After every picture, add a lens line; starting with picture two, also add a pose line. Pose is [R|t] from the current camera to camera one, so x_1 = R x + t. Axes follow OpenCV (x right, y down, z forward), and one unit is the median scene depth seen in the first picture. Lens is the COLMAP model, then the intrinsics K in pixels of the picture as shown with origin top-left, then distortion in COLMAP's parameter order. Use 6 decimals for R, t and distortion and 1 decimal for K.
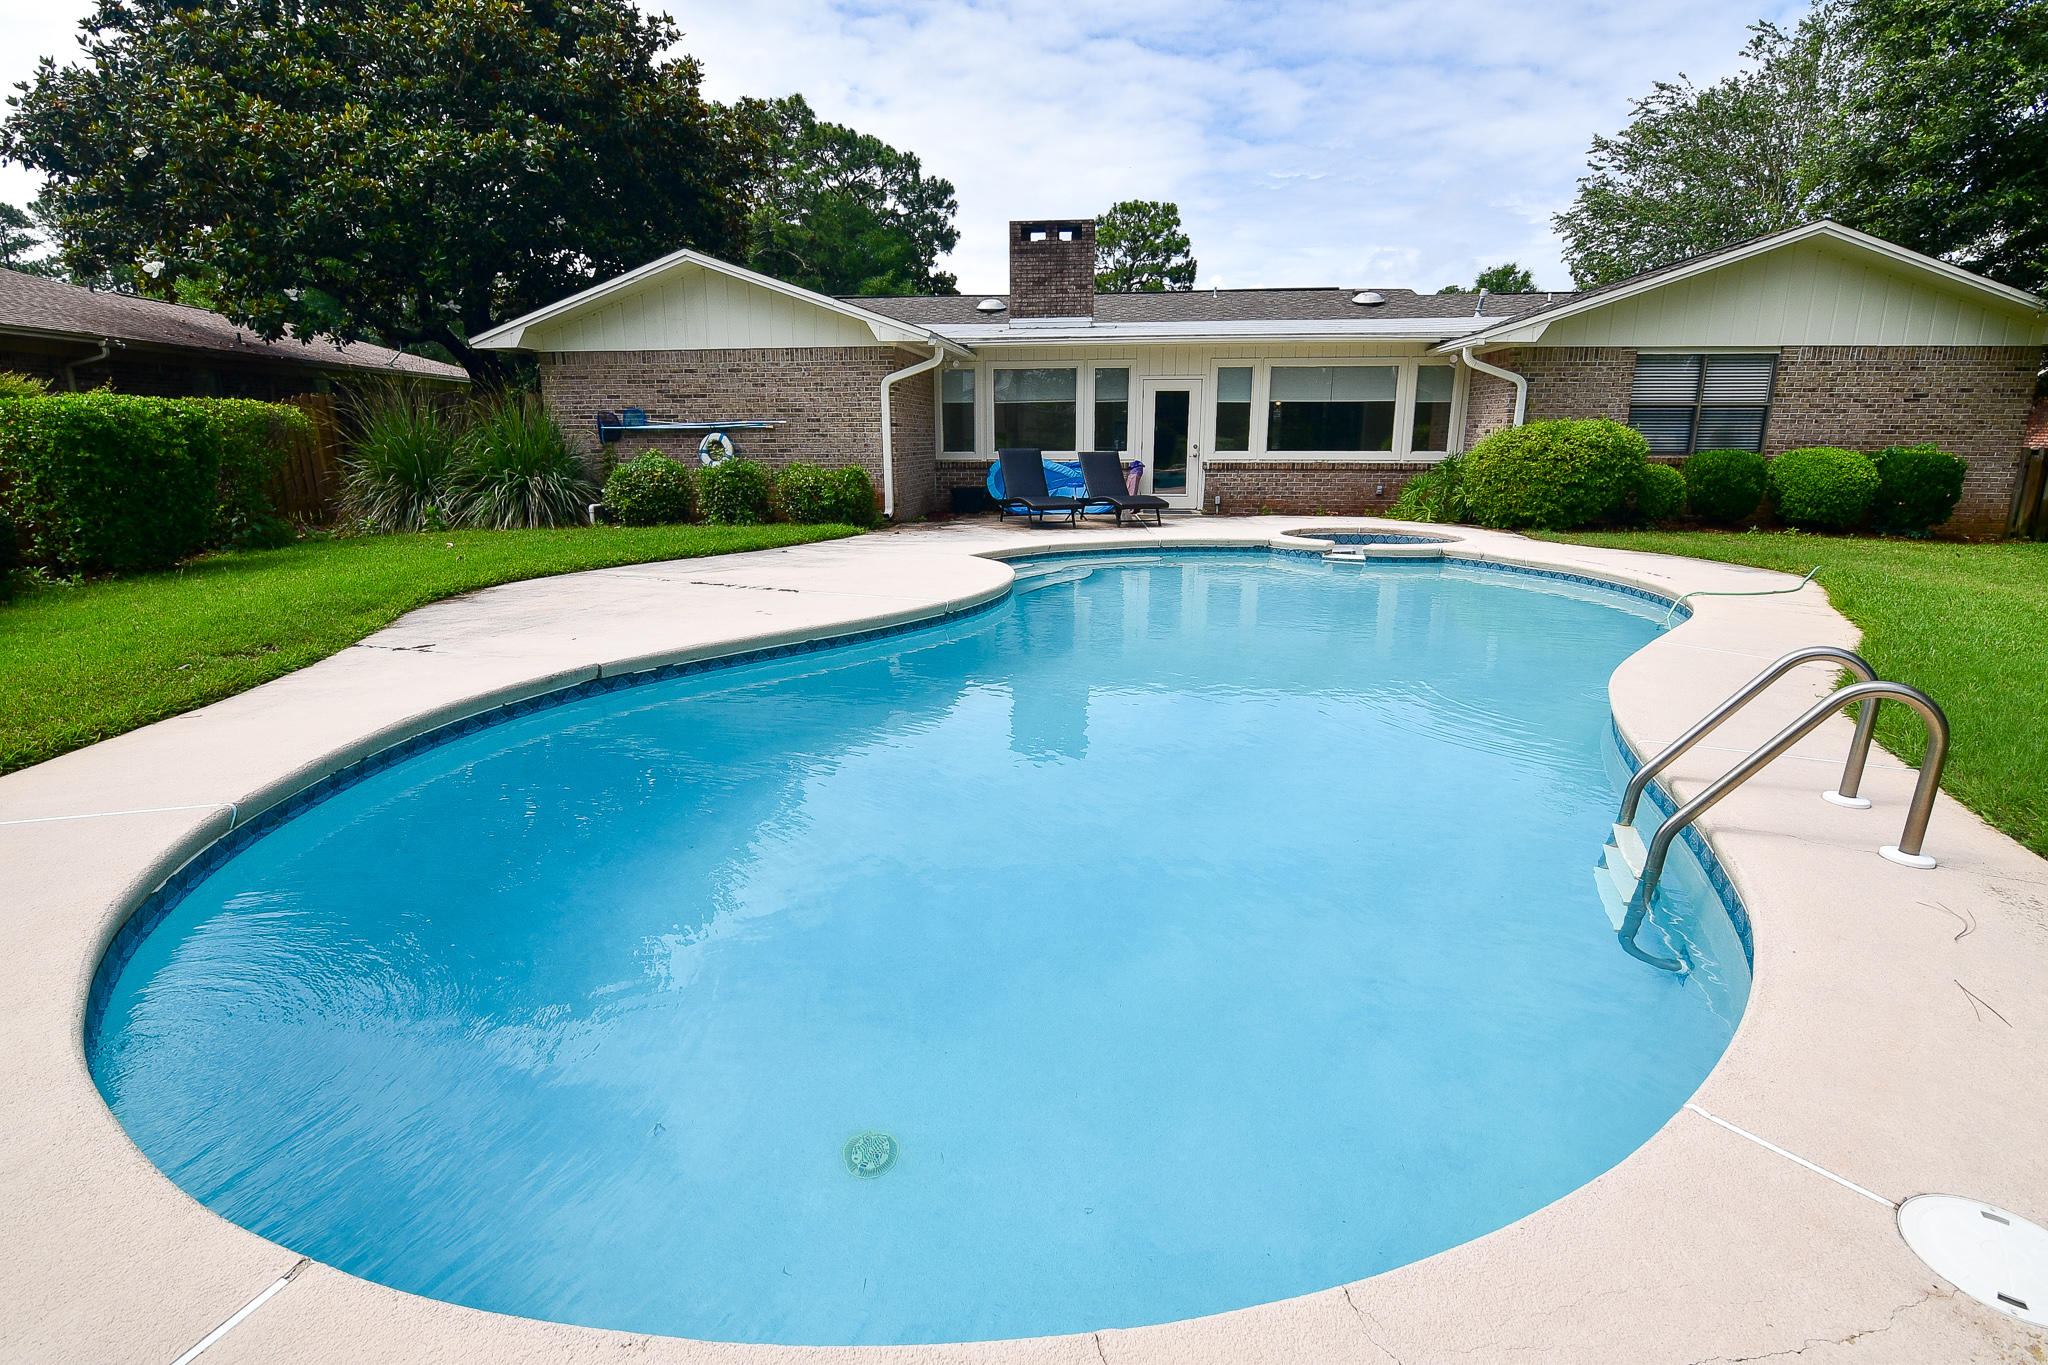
lens RADIAL K [[993.2, 0, 1011.8], [0, 993.2, 684.6], [0, 0, 1]] dist [-0.004262, -0.012536]
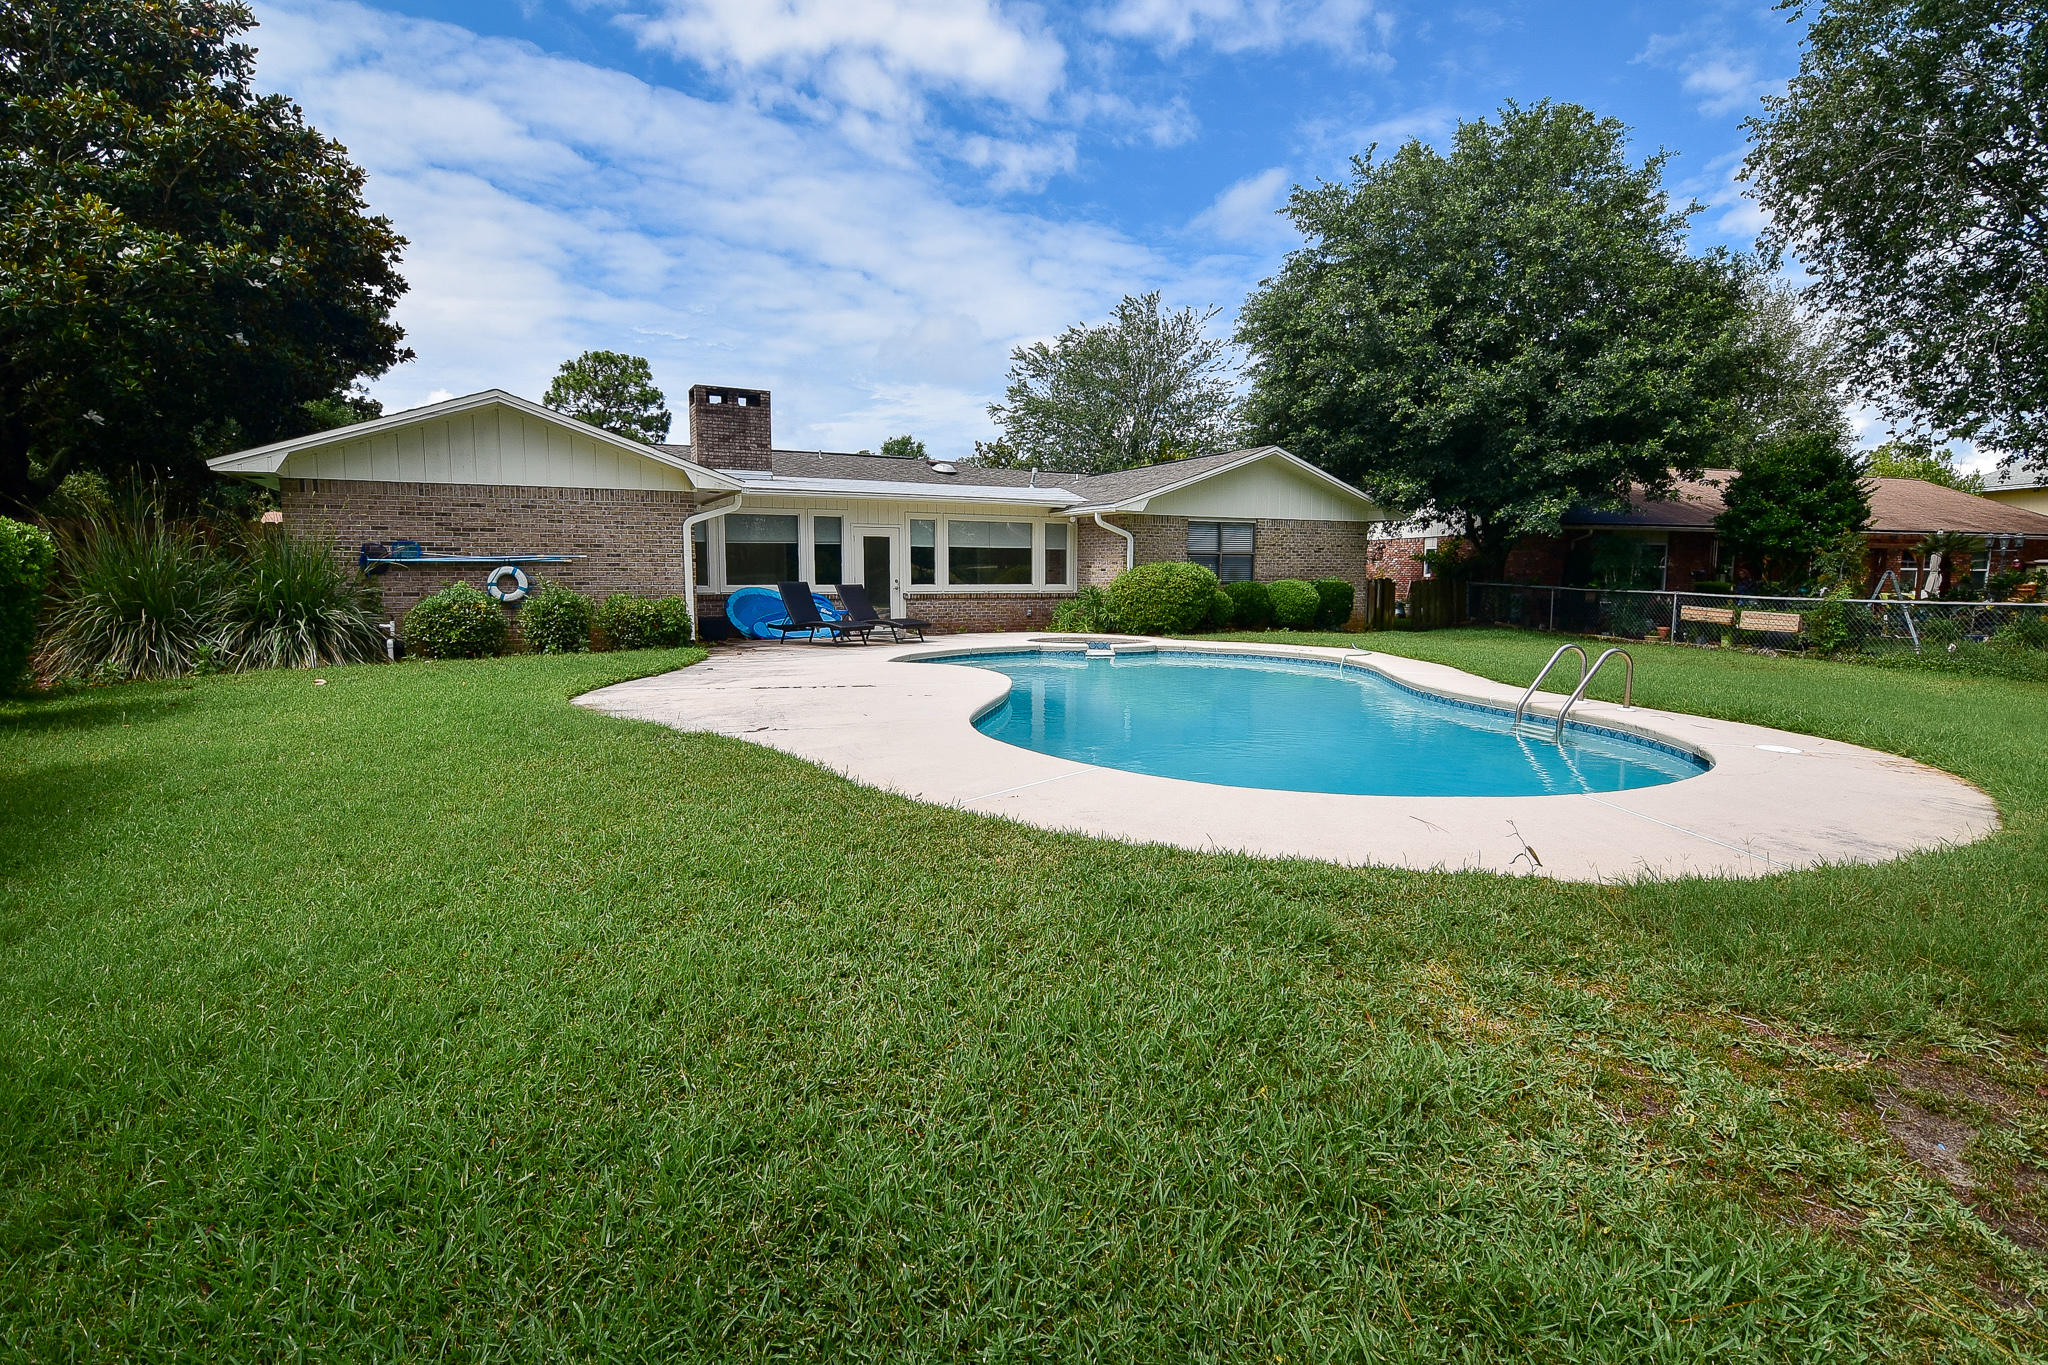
lens RADIAL K [[993.2, 0, 1011.8], [0, 993.2, 684.6], [0, 0, 1]] dist [-0.004262, -0.012536]
pose [[0.829503, -0.057076, 0.555578, -0.390859], [0.133150, 0.986291, -0.097475, 0.025419], [-0.542398, 0.154831, 0.825731, -0.071540]]
